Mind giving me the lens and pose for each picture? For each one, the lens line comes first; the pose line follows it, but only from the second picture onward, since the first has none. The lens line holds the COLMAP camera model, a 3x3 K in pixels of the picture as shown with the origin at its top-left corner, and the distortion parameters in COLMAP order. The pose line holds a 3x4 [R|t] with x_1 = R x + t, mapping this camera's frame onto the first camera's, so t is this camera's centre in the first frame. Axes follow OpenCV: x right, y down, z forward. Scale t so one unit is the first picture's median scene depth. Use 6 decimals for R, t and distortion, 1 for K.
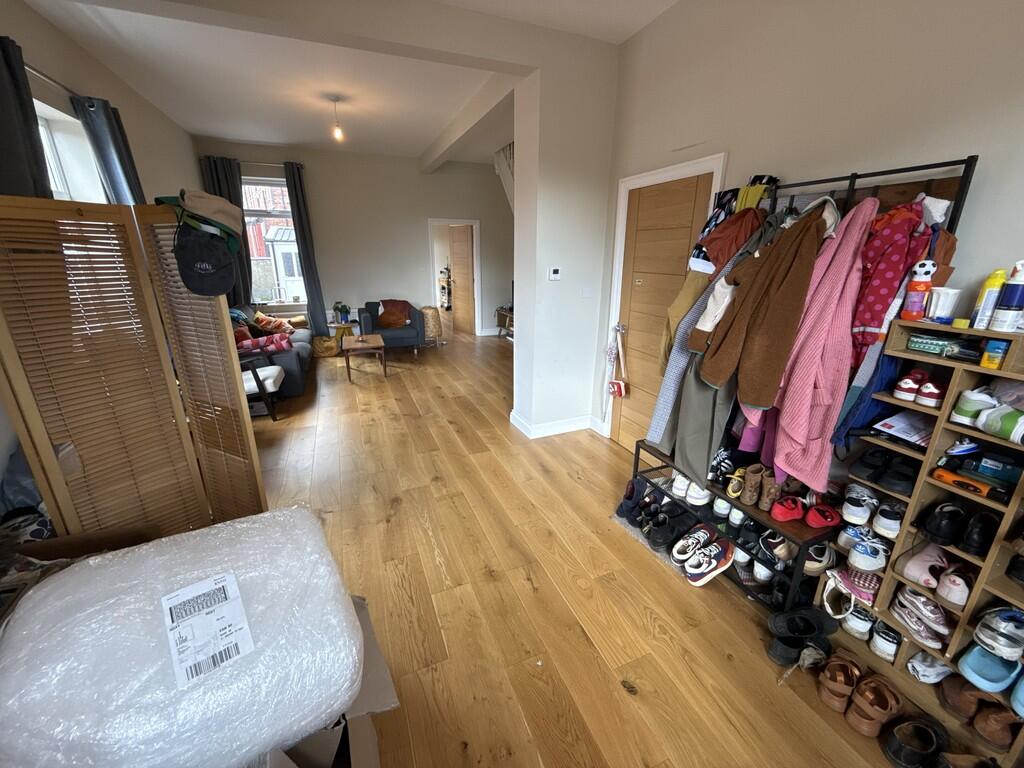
lens RADIAL K [[411.6, 0, 512.0], [0, 411.6, 384.0], [0, 0, 1]] dist [-0.001375, -0.000433]
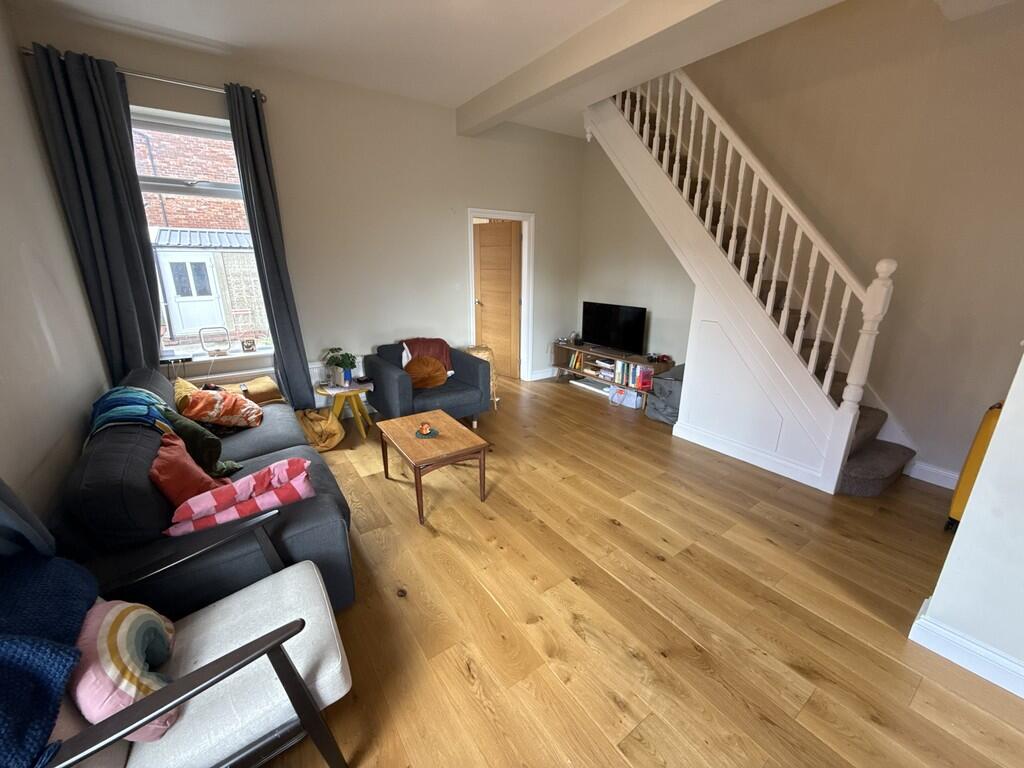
lens RADIAL K [[411.6, 0, 512.0], [0, 411.6, 384.0], [0, 0, 1]] dist [-0.001375, -0.000433]
pose [[0.976033, -0.062218, 0.208539, -0.311804], [0.066857, 0.997646, -0.015263, -0.128633], [-0.207099, 0.028839, 0.977895, 0.407673]]
